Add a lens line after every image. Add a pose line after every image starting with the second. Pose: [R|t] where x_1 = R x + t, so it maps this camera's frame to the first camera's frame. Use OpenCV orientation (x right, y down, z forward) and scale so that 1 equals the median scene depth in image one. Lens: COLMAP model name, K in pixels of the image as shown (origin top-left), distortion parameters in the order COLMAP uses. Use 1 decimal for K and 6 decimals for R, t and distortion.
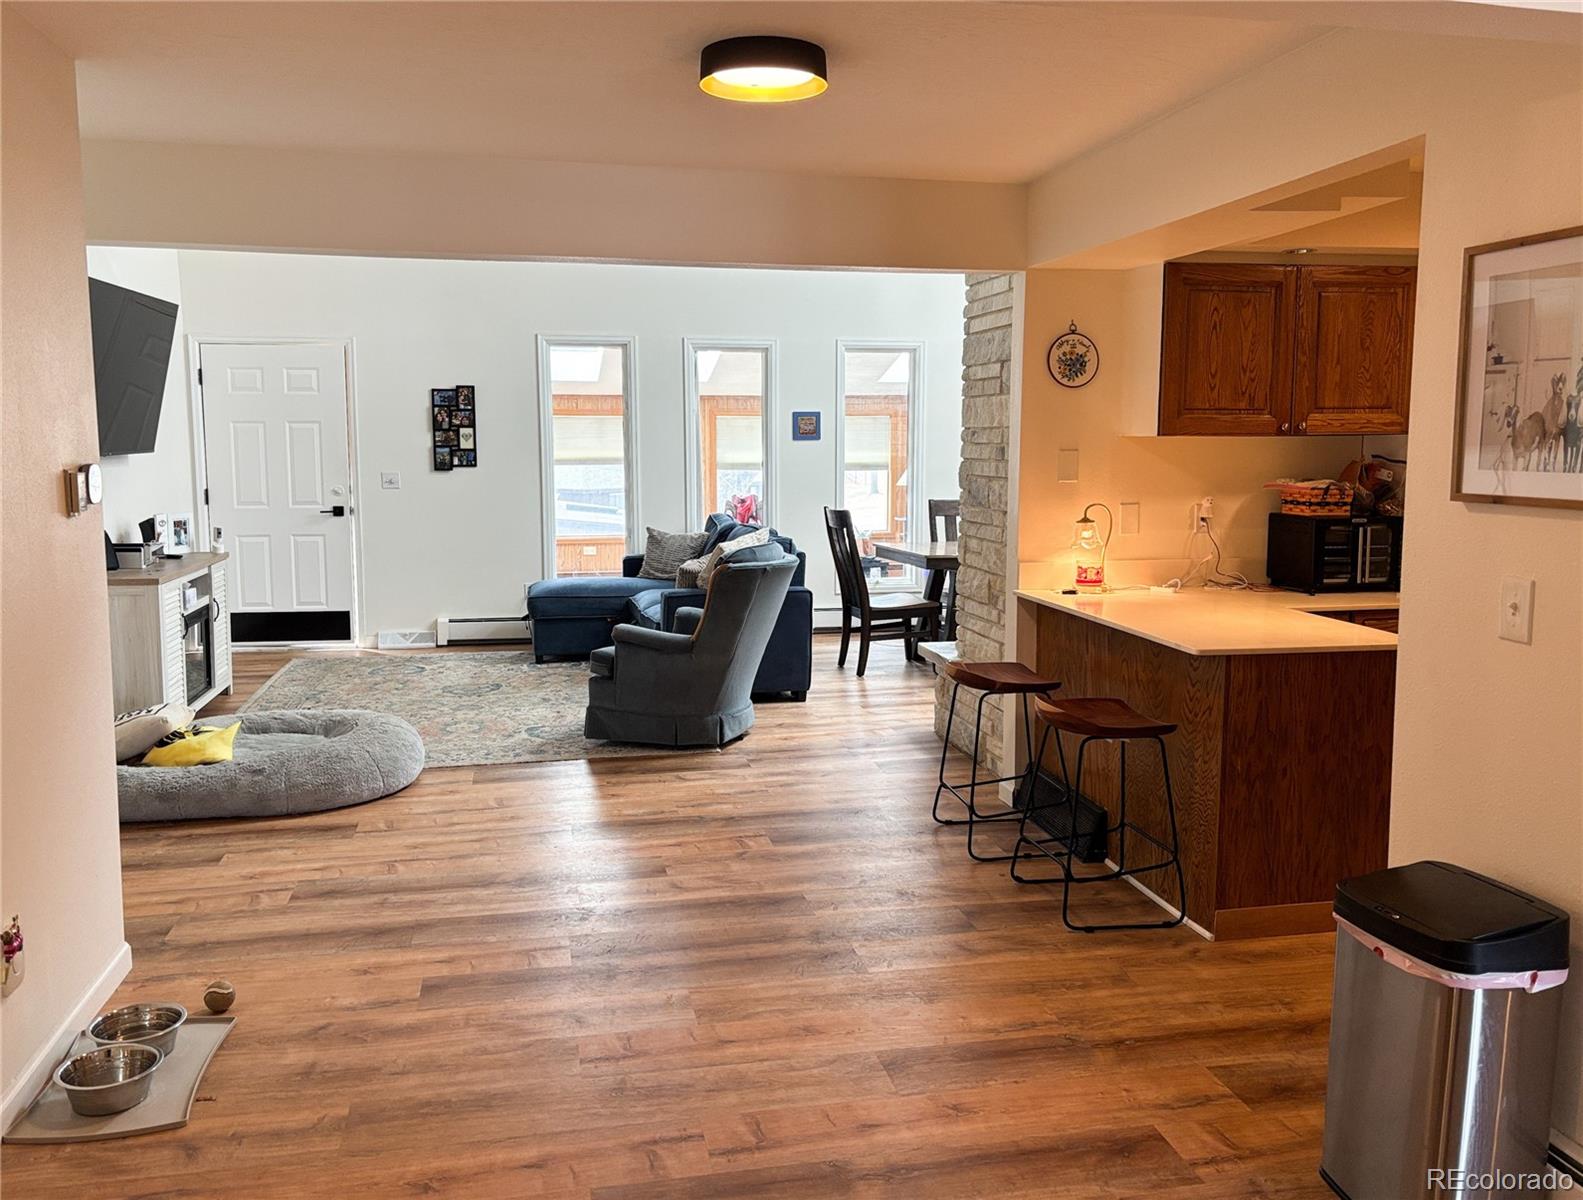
lens RADIAL K [[1318.6, 0, 792.2], [0, 1318.6, 601.1], [0, 0, 1]] dist [0.014210, 0.003798]
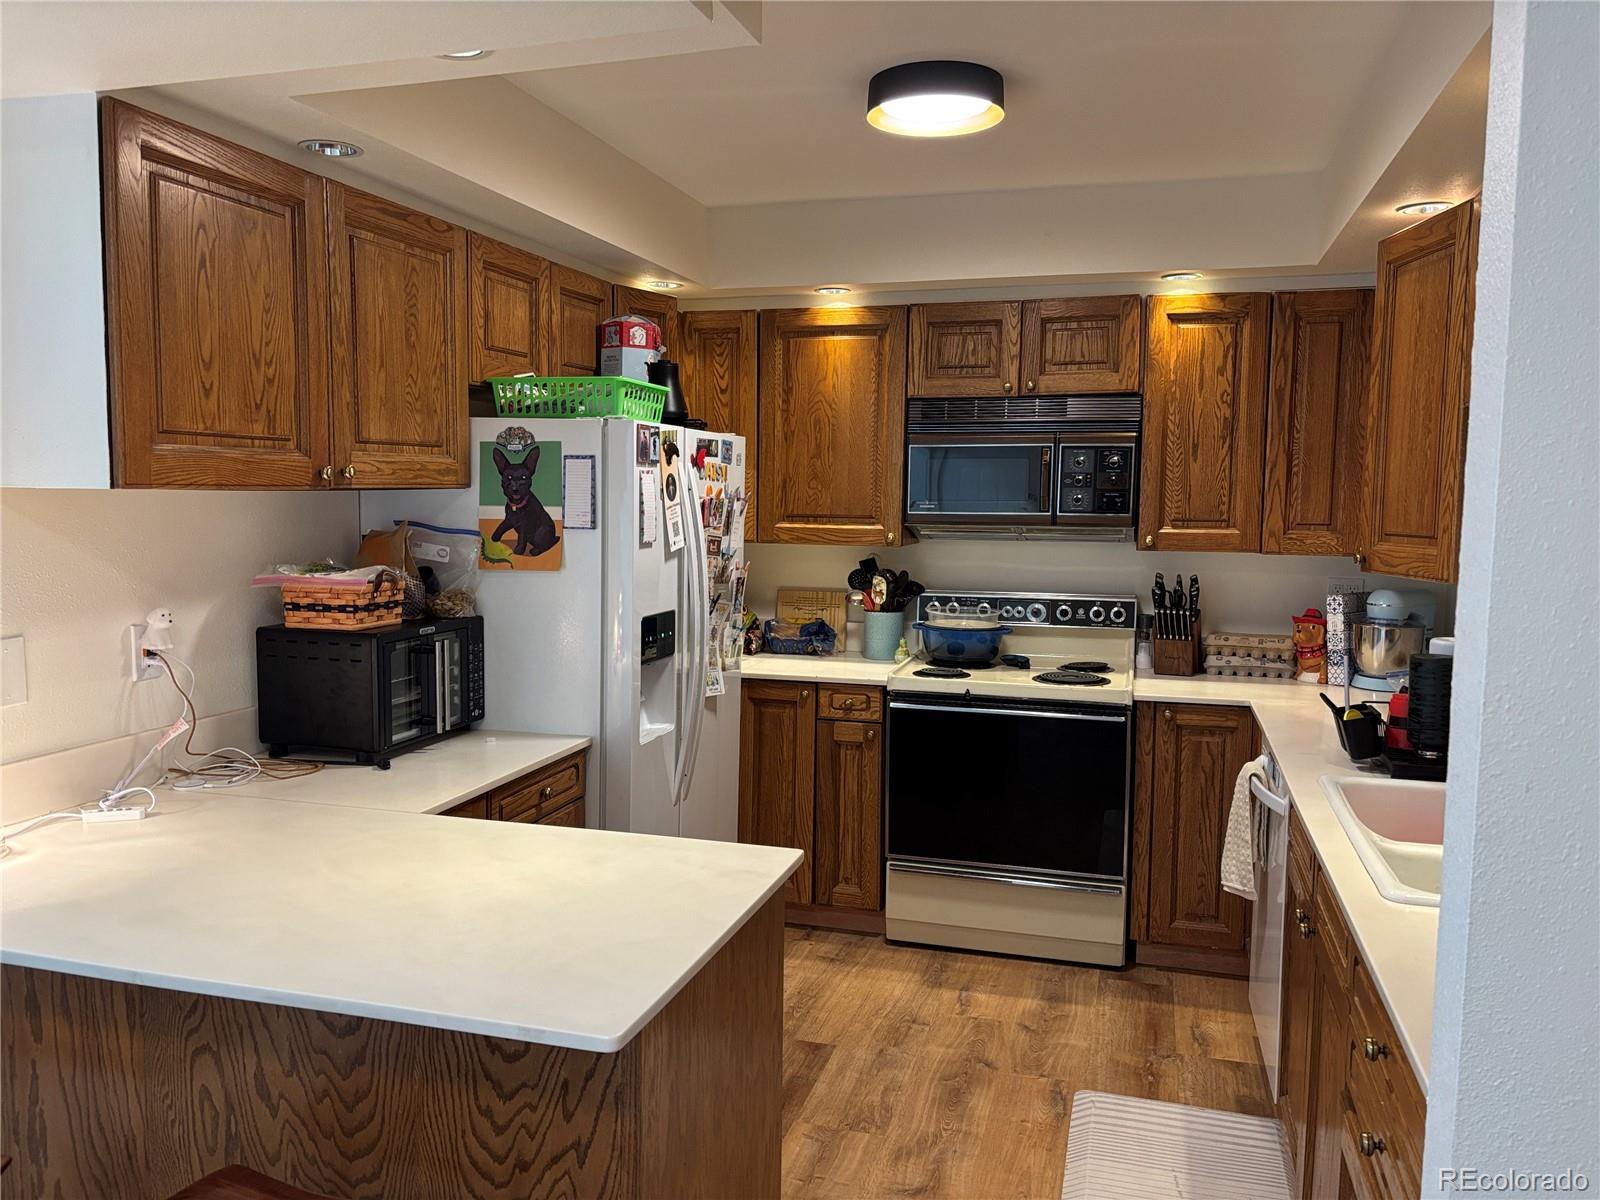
lens RADIAL K [[1208.6, 0, 797.3], [0, 1208.6, 604.2], [0, 0, 1]] dist [0.016055, -0.006960]
pose [[0.463753, -0.079310, 0.882408, 0.020005], [0.103255, 0.994036, 0.035077, -0.075971], [-0.879927, 0.074846, 0.469176, 0.600081]]
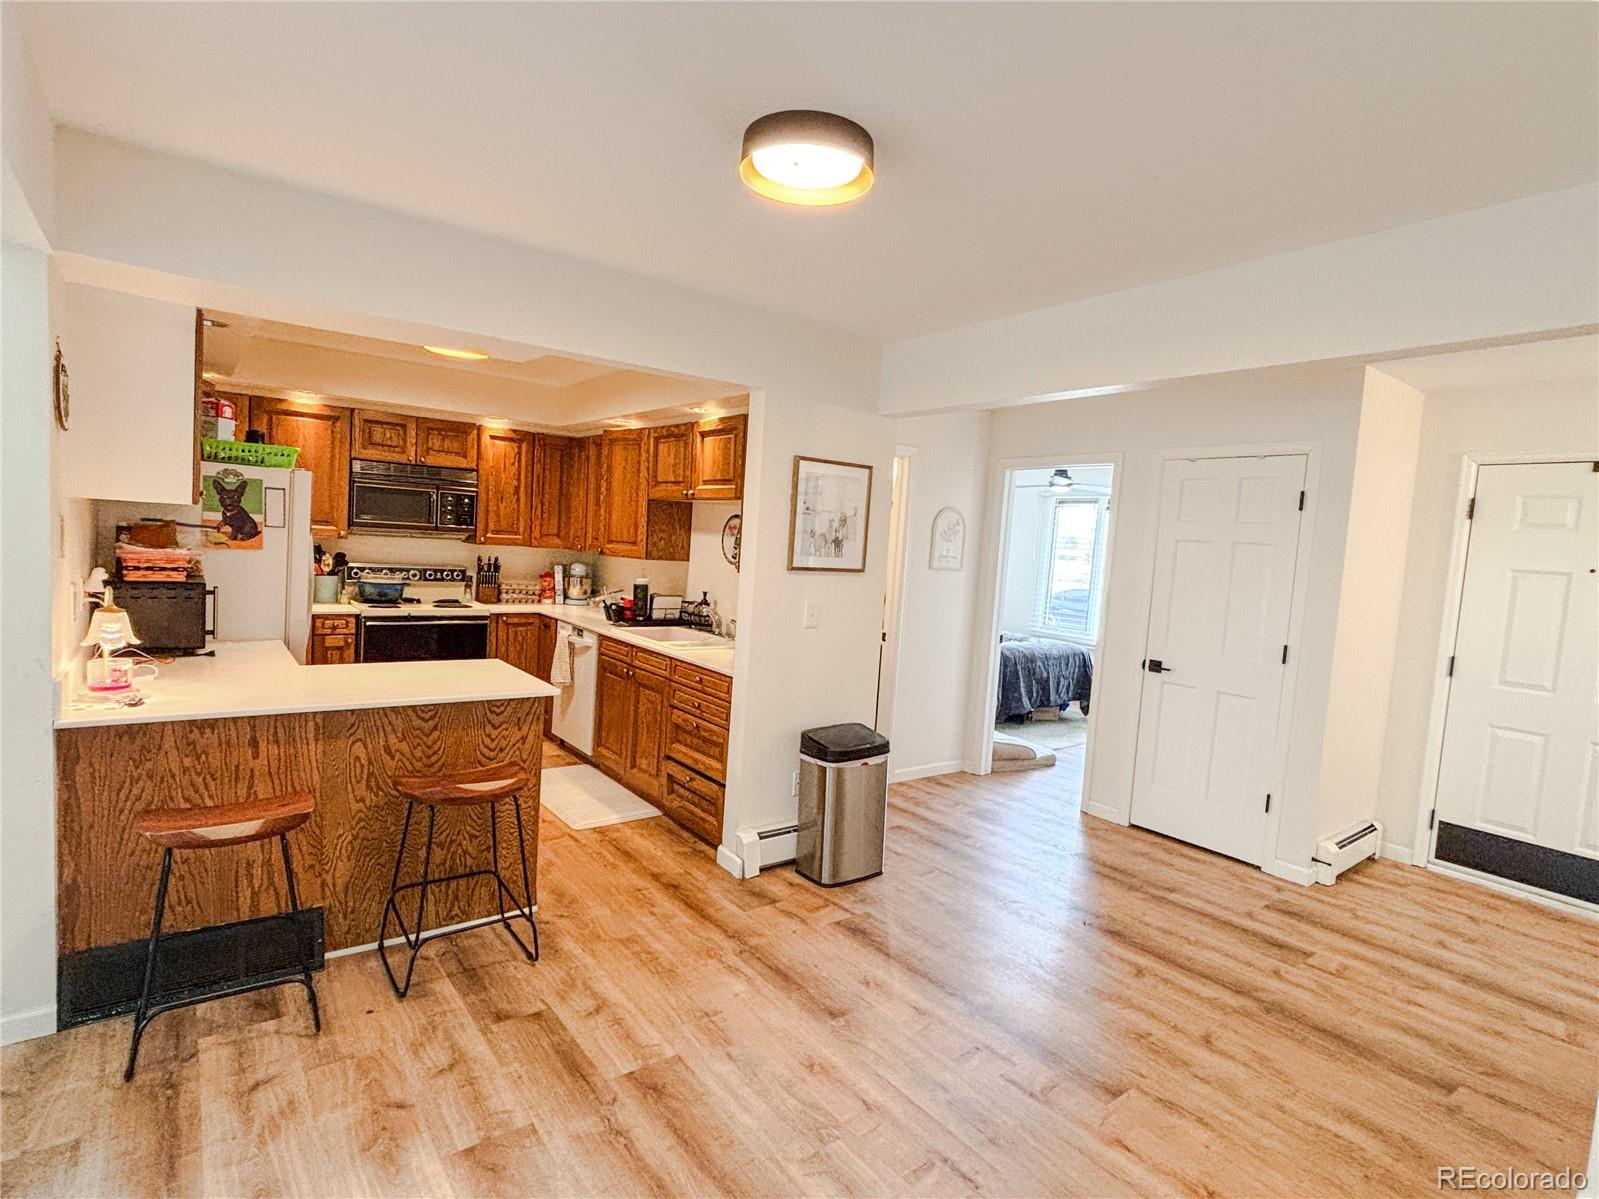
lens RADIAL K [[785.6, 0, 795.7], [0, 785.6, 604.3], [0, 0, 1]] dist [-0.016510, -0.000243]
pose [[-0.431839, -0.107003, 0.895581, -0.367748], [0.048061, 0.988797, 0.141315, -0.112379], [-0.900670, 0.104068, -0.421858, 0.857047]]
